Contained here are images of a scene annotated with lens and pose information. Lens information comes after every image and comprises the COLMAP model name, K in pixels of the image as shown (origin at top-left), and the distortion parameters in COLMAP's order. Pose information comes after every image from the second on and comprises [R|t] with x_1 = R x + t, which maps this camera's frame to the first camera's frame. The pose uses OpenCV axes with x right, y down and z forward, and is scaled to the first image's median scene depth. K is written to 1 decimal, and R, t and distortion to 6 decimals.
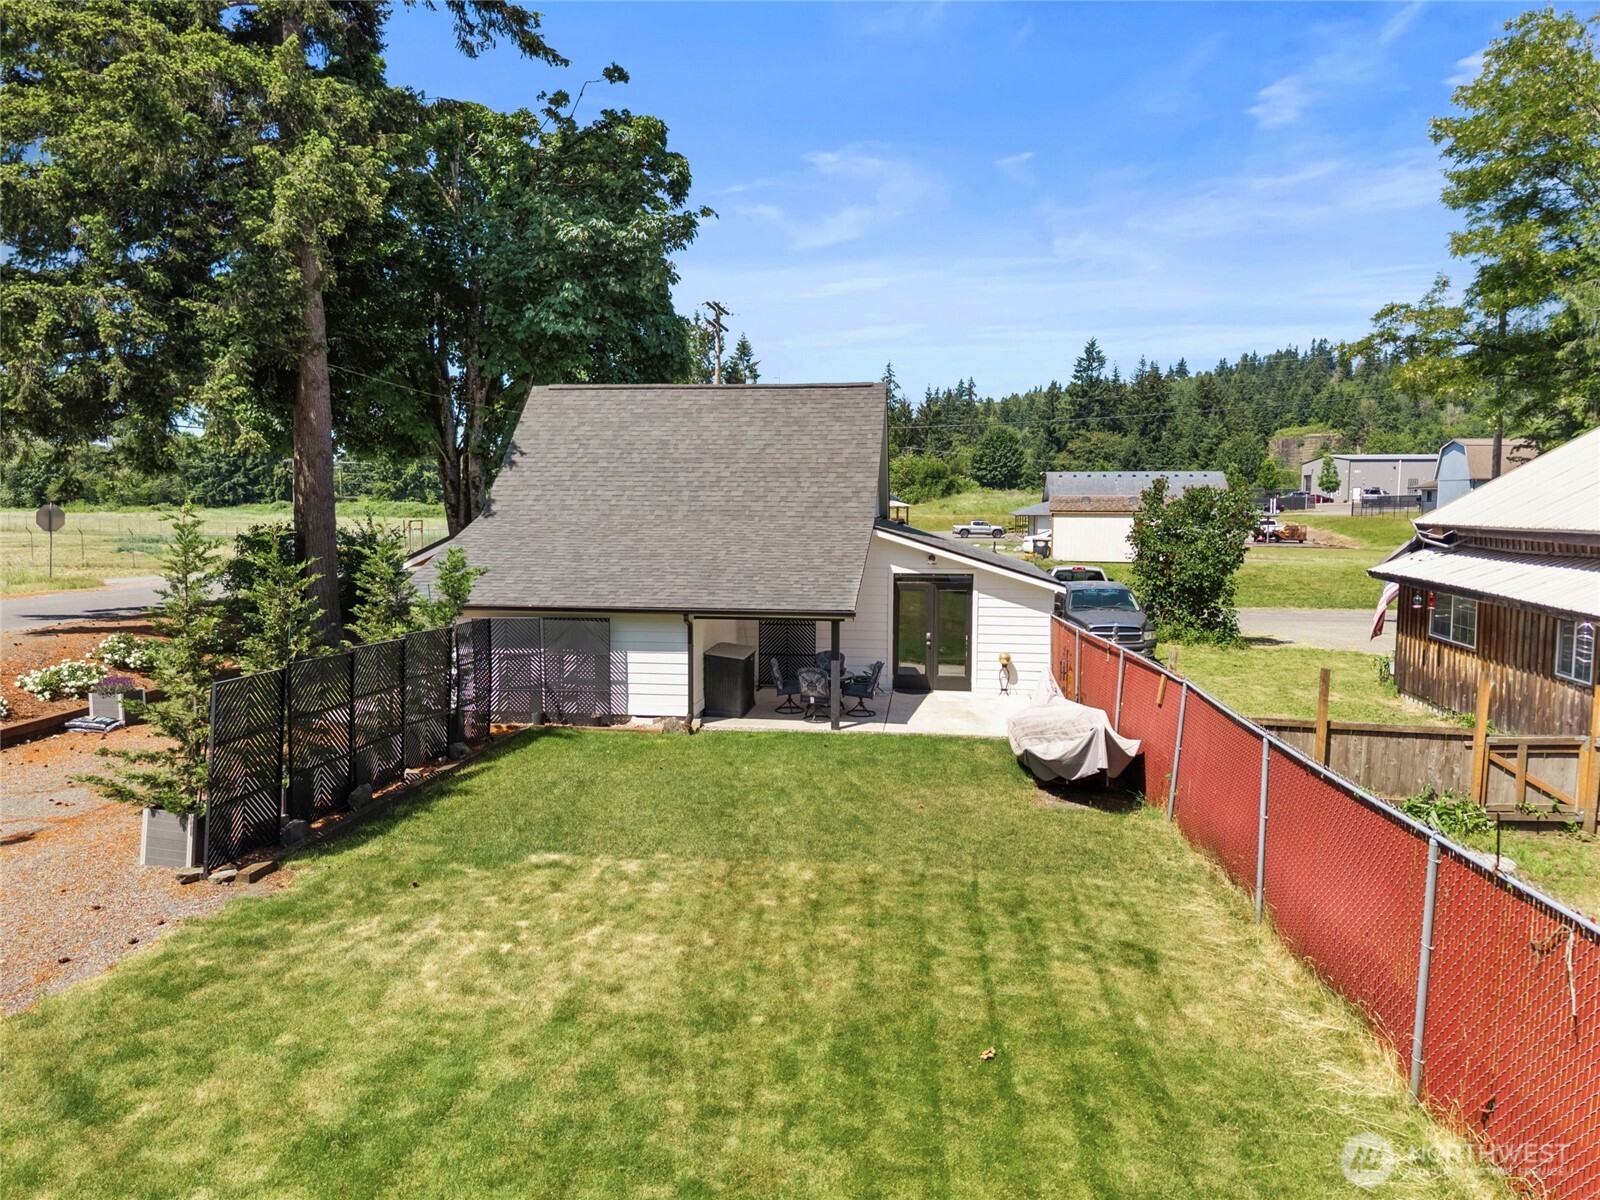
lens RADIAL K [[1078.8, 0, 807.1], [0, 1078.8, 597.3], [0, 0, 1]] dist [0.002380, -0.002874]
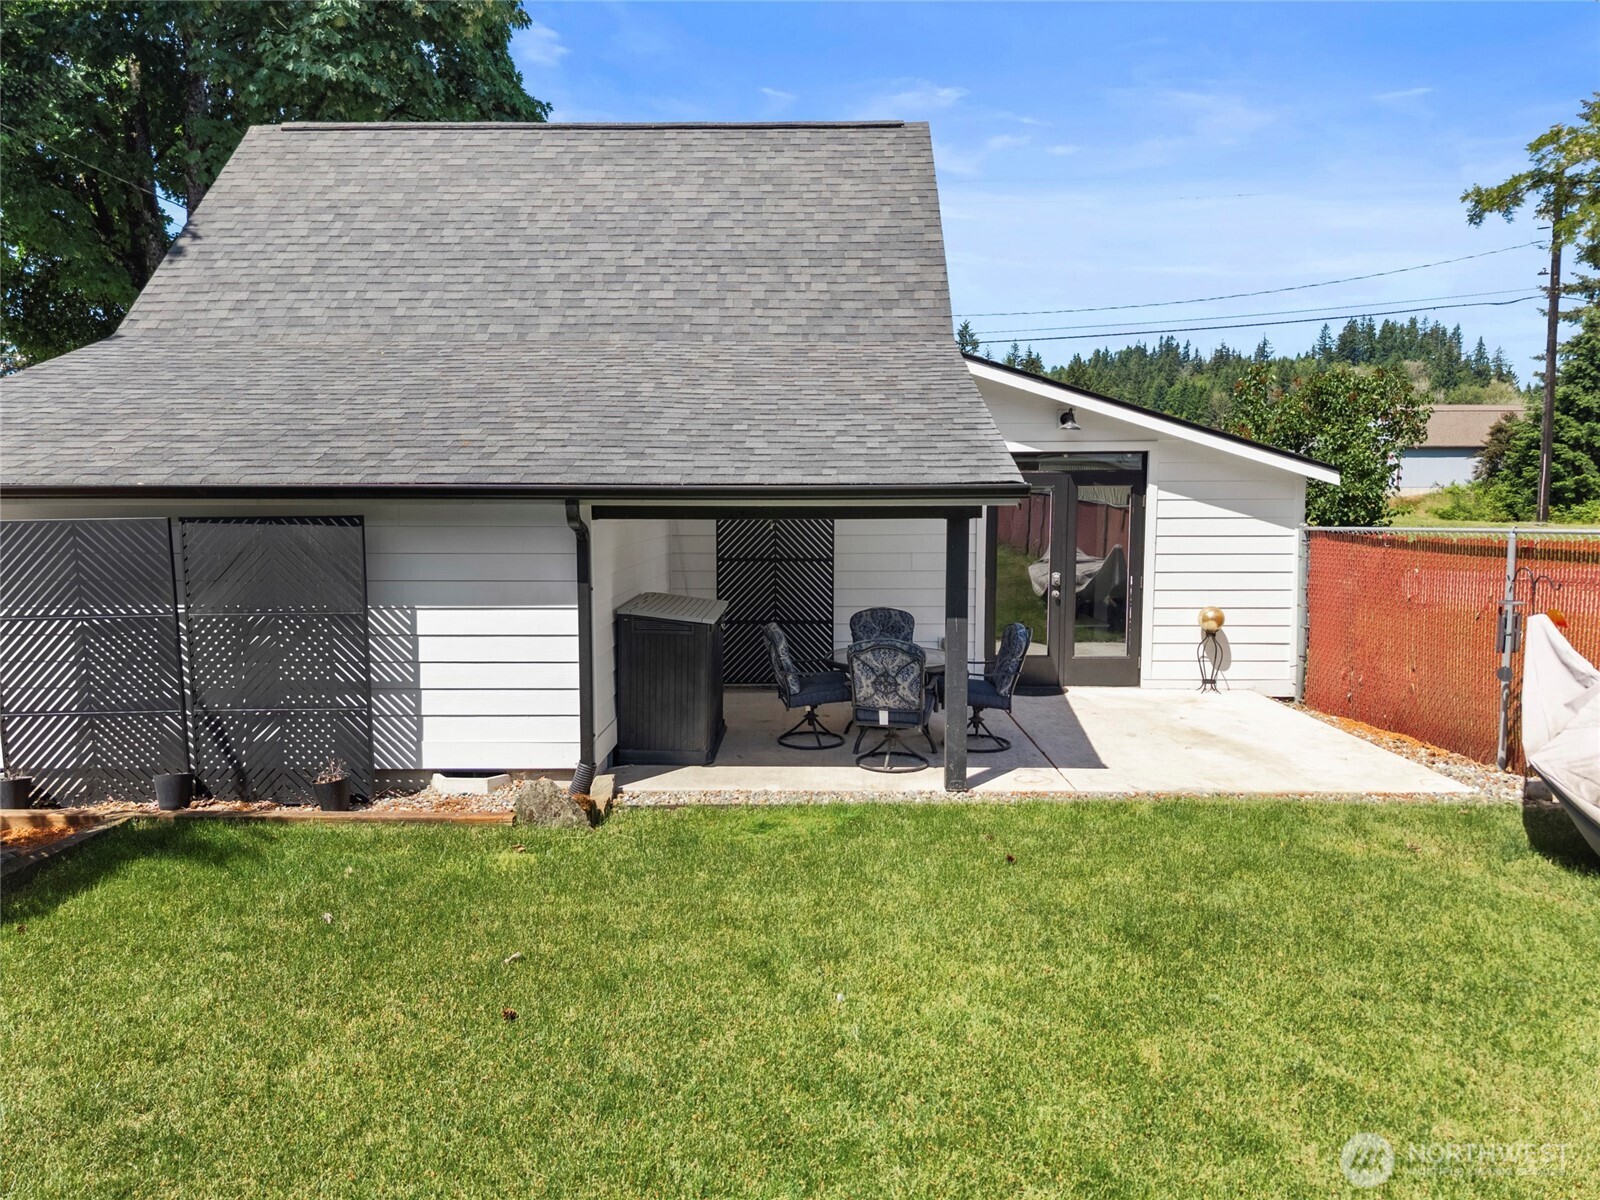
lens RADIAL K [[1078.8, 0, 788.5], [0, 1078.8, 609.6], [0, 0, 1]] dist [0.002380, -0.002874]
pose [[0.993376, -0.017837, 0.113519, -0.068571], [0.016521, 0.999785, 0.012524, 0.042583], [-0.113718, -0.010566, 0.993457, 0.525314]]
